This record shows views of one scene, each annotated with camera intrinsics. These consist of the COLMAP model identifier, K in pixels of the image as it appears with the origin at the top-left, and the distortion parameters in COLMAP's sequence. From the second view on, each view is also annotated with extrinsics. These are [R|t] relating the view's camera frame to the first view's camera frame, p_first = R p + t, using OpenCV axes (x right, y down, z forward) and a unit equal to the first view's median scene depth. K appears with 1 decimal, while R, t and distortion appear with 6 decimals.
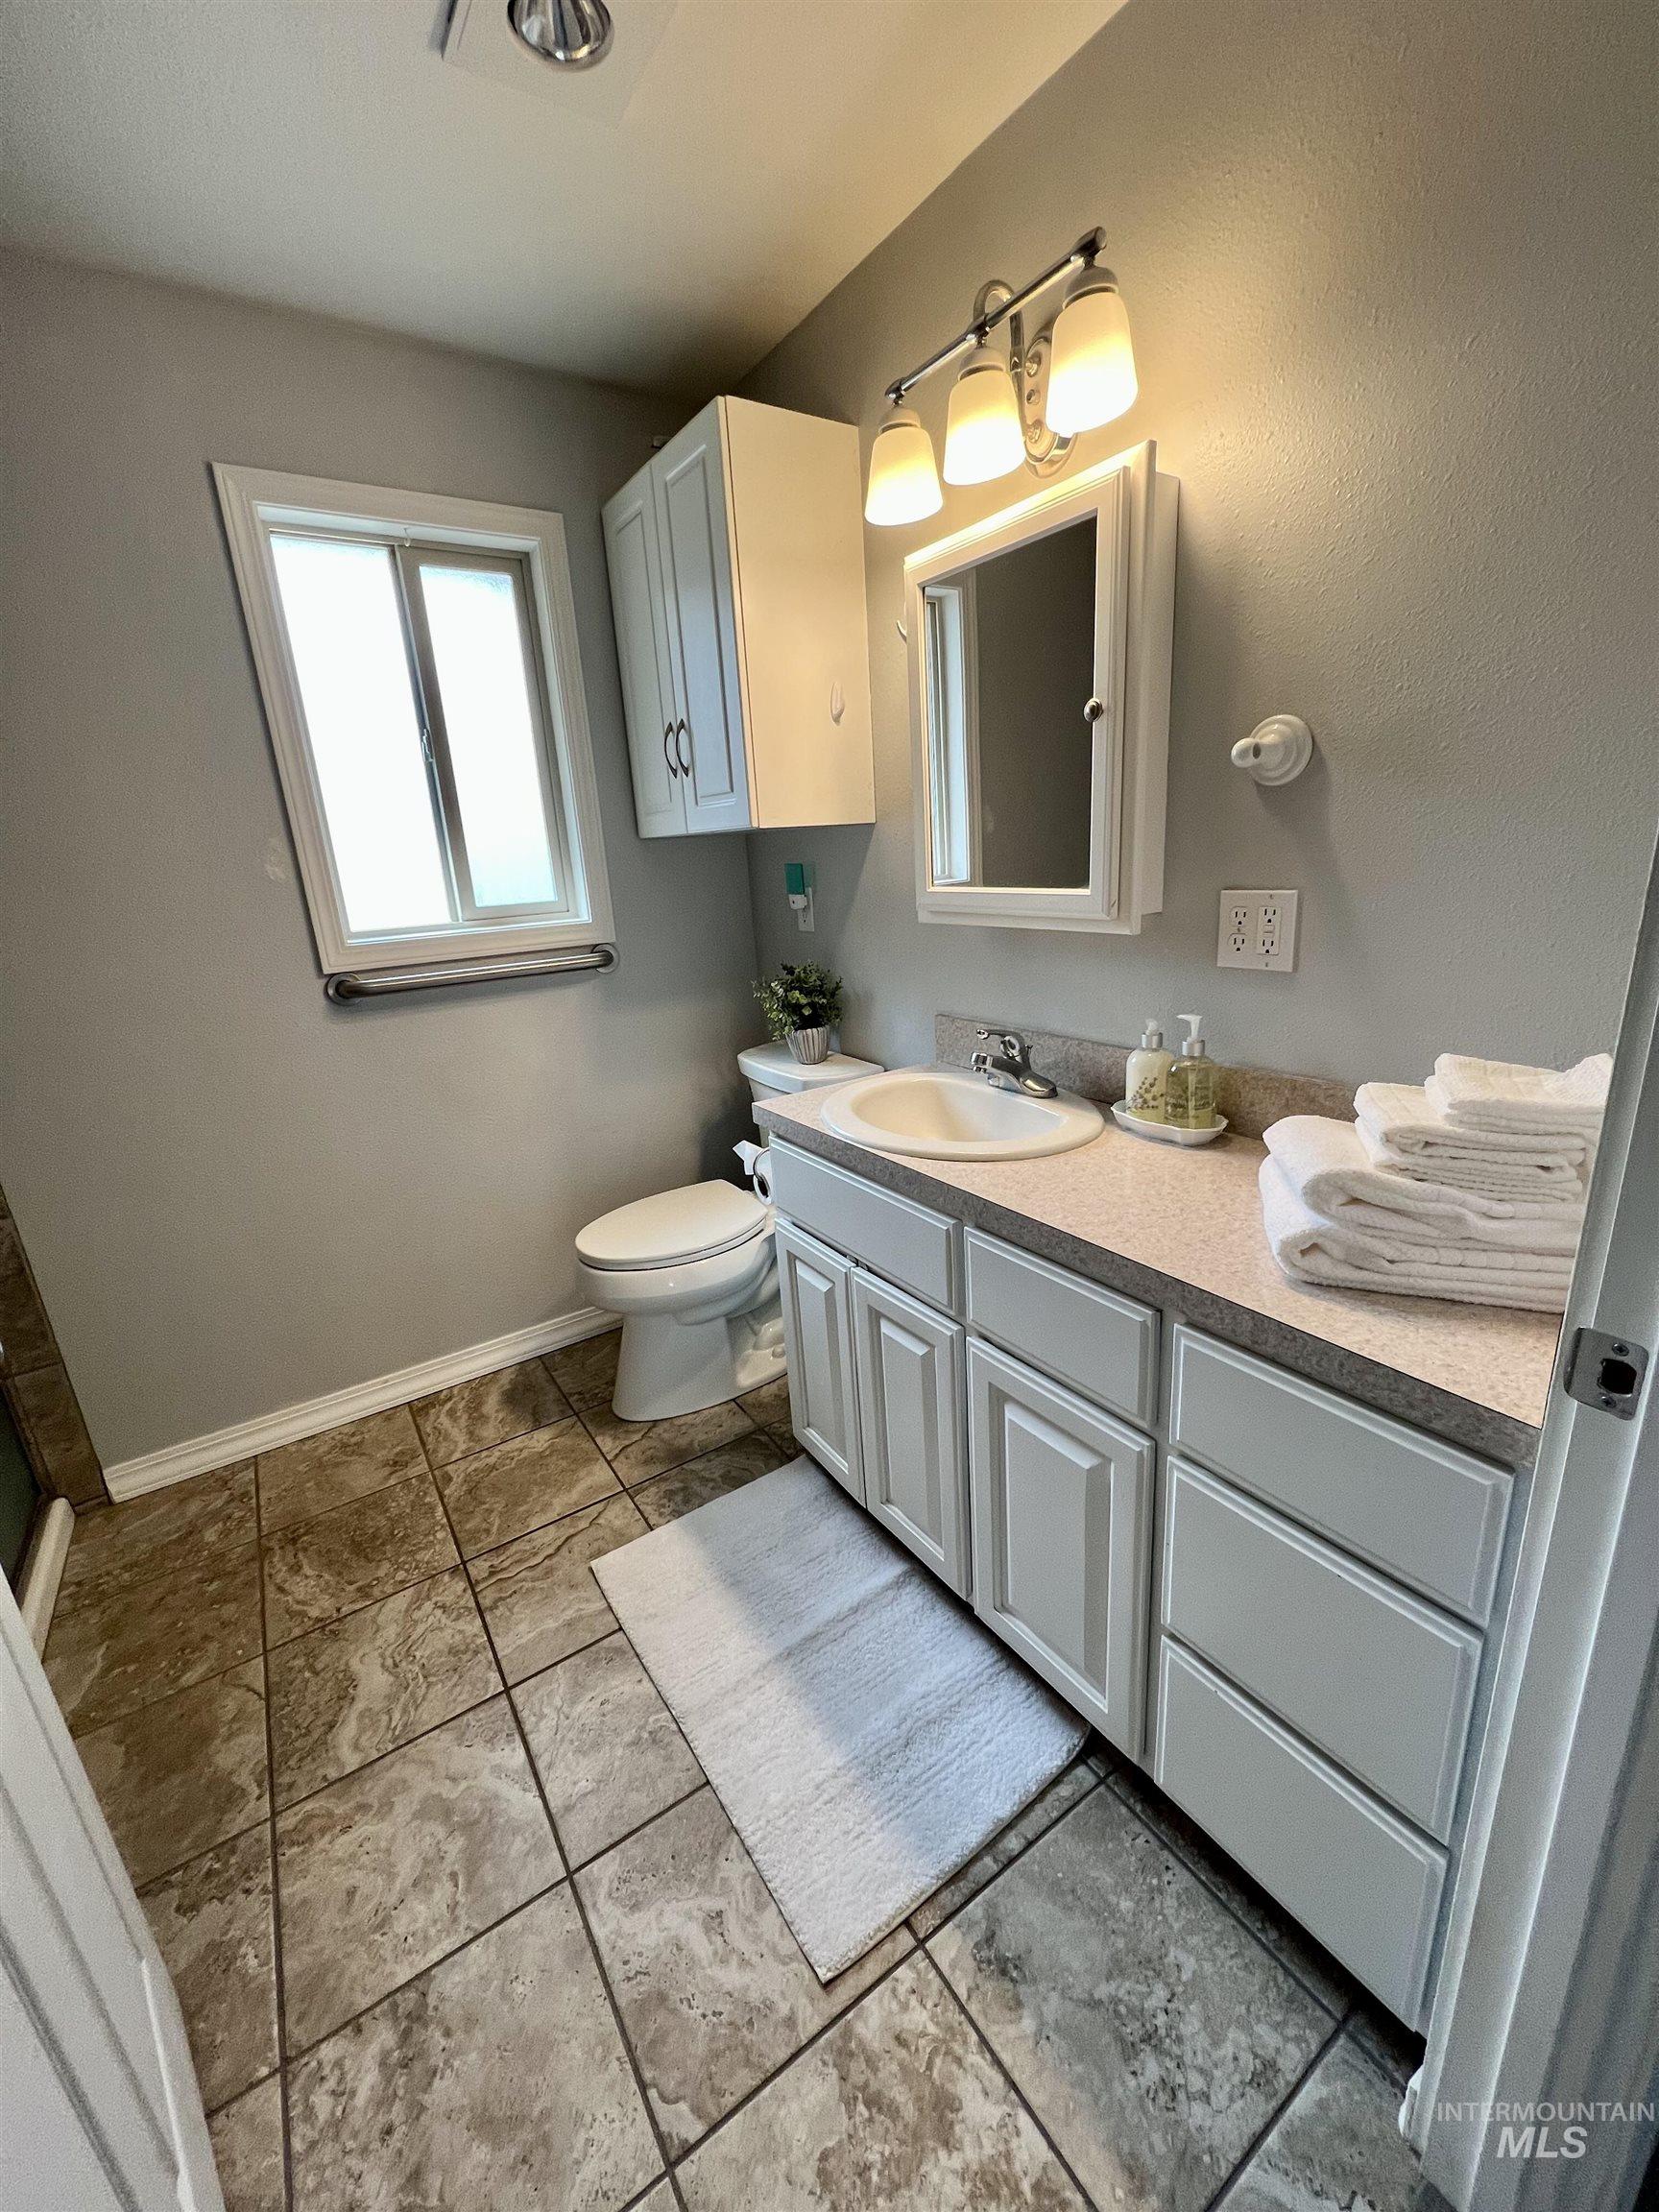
lens RADIAL K [[882.2, 0, 829.5], [0, 882.2, 1106.0], [0, 0, 1]] dist [0.000004, -0.000004]
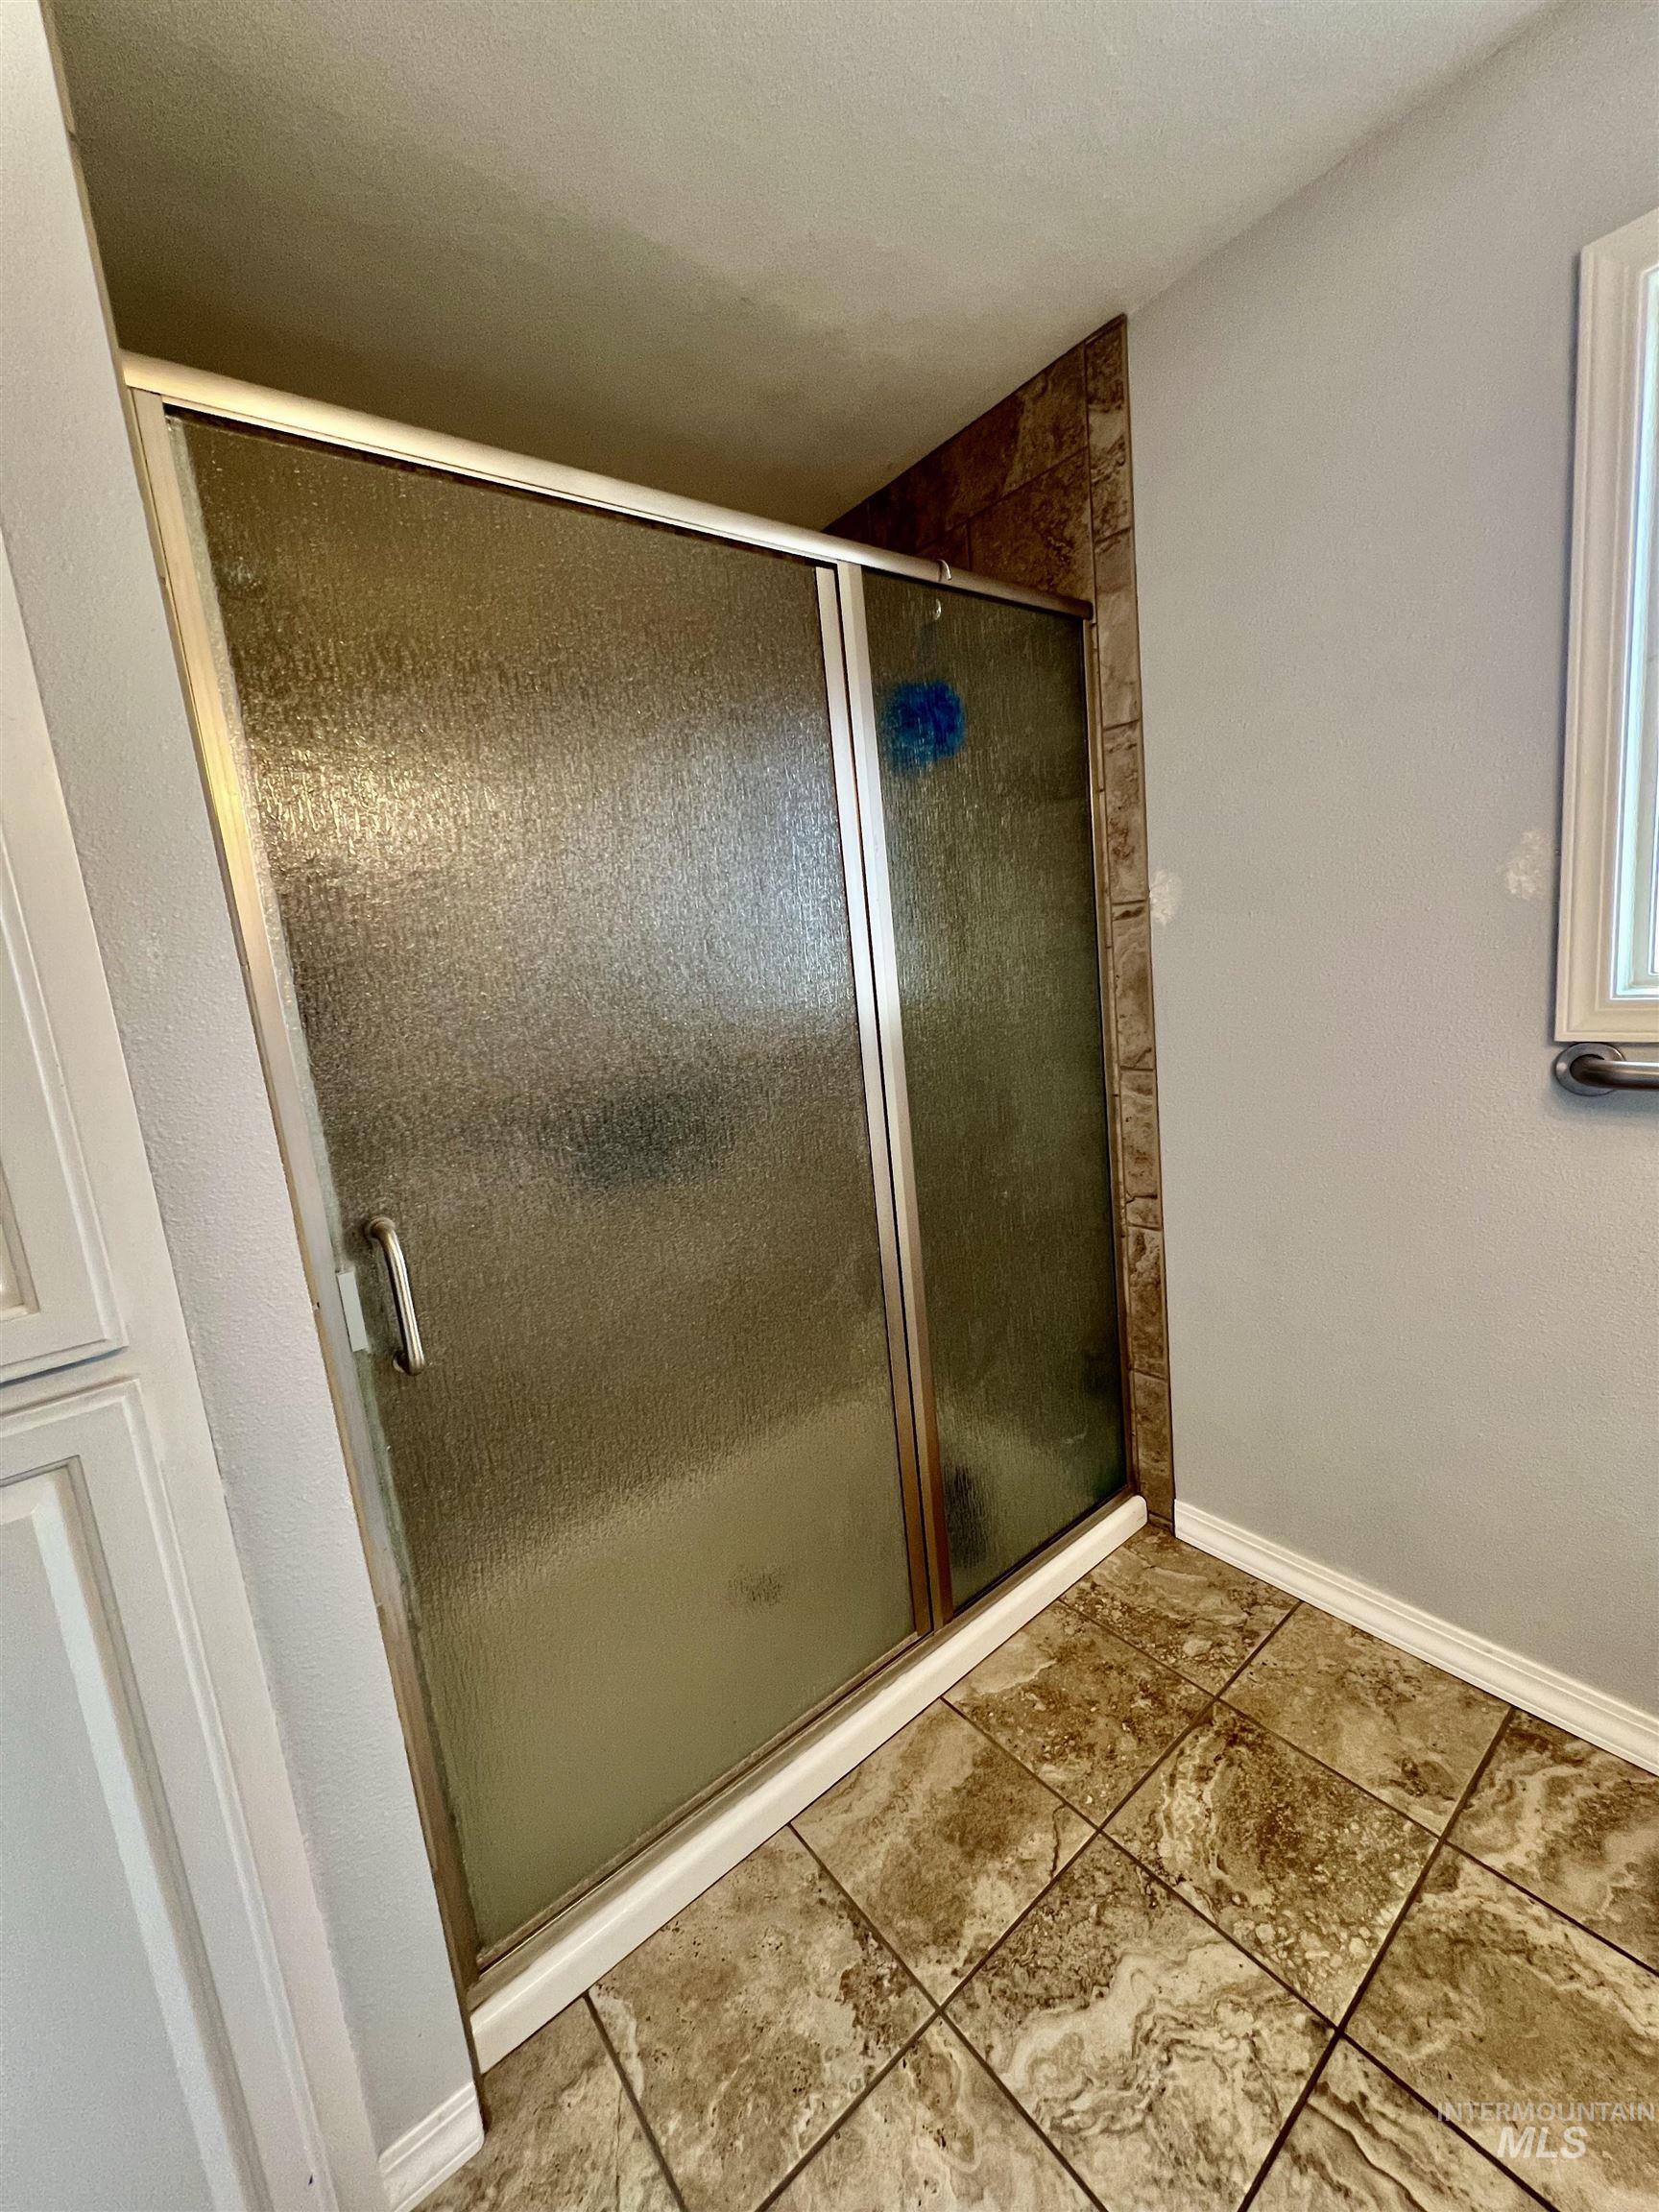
lens RADIAL K [[882.2, 0, 829.5], [0, 882.2, 1106.0], [0, 0, 1]] dist [0.000004, -0.000004]
pose [[0.088470, 0.220202, -0.971434, 0.002834], [-0.191581, 0.960811, 0.200346, -0.141639], [0.977481, 0.168384, 0.127189, 0.452125]]
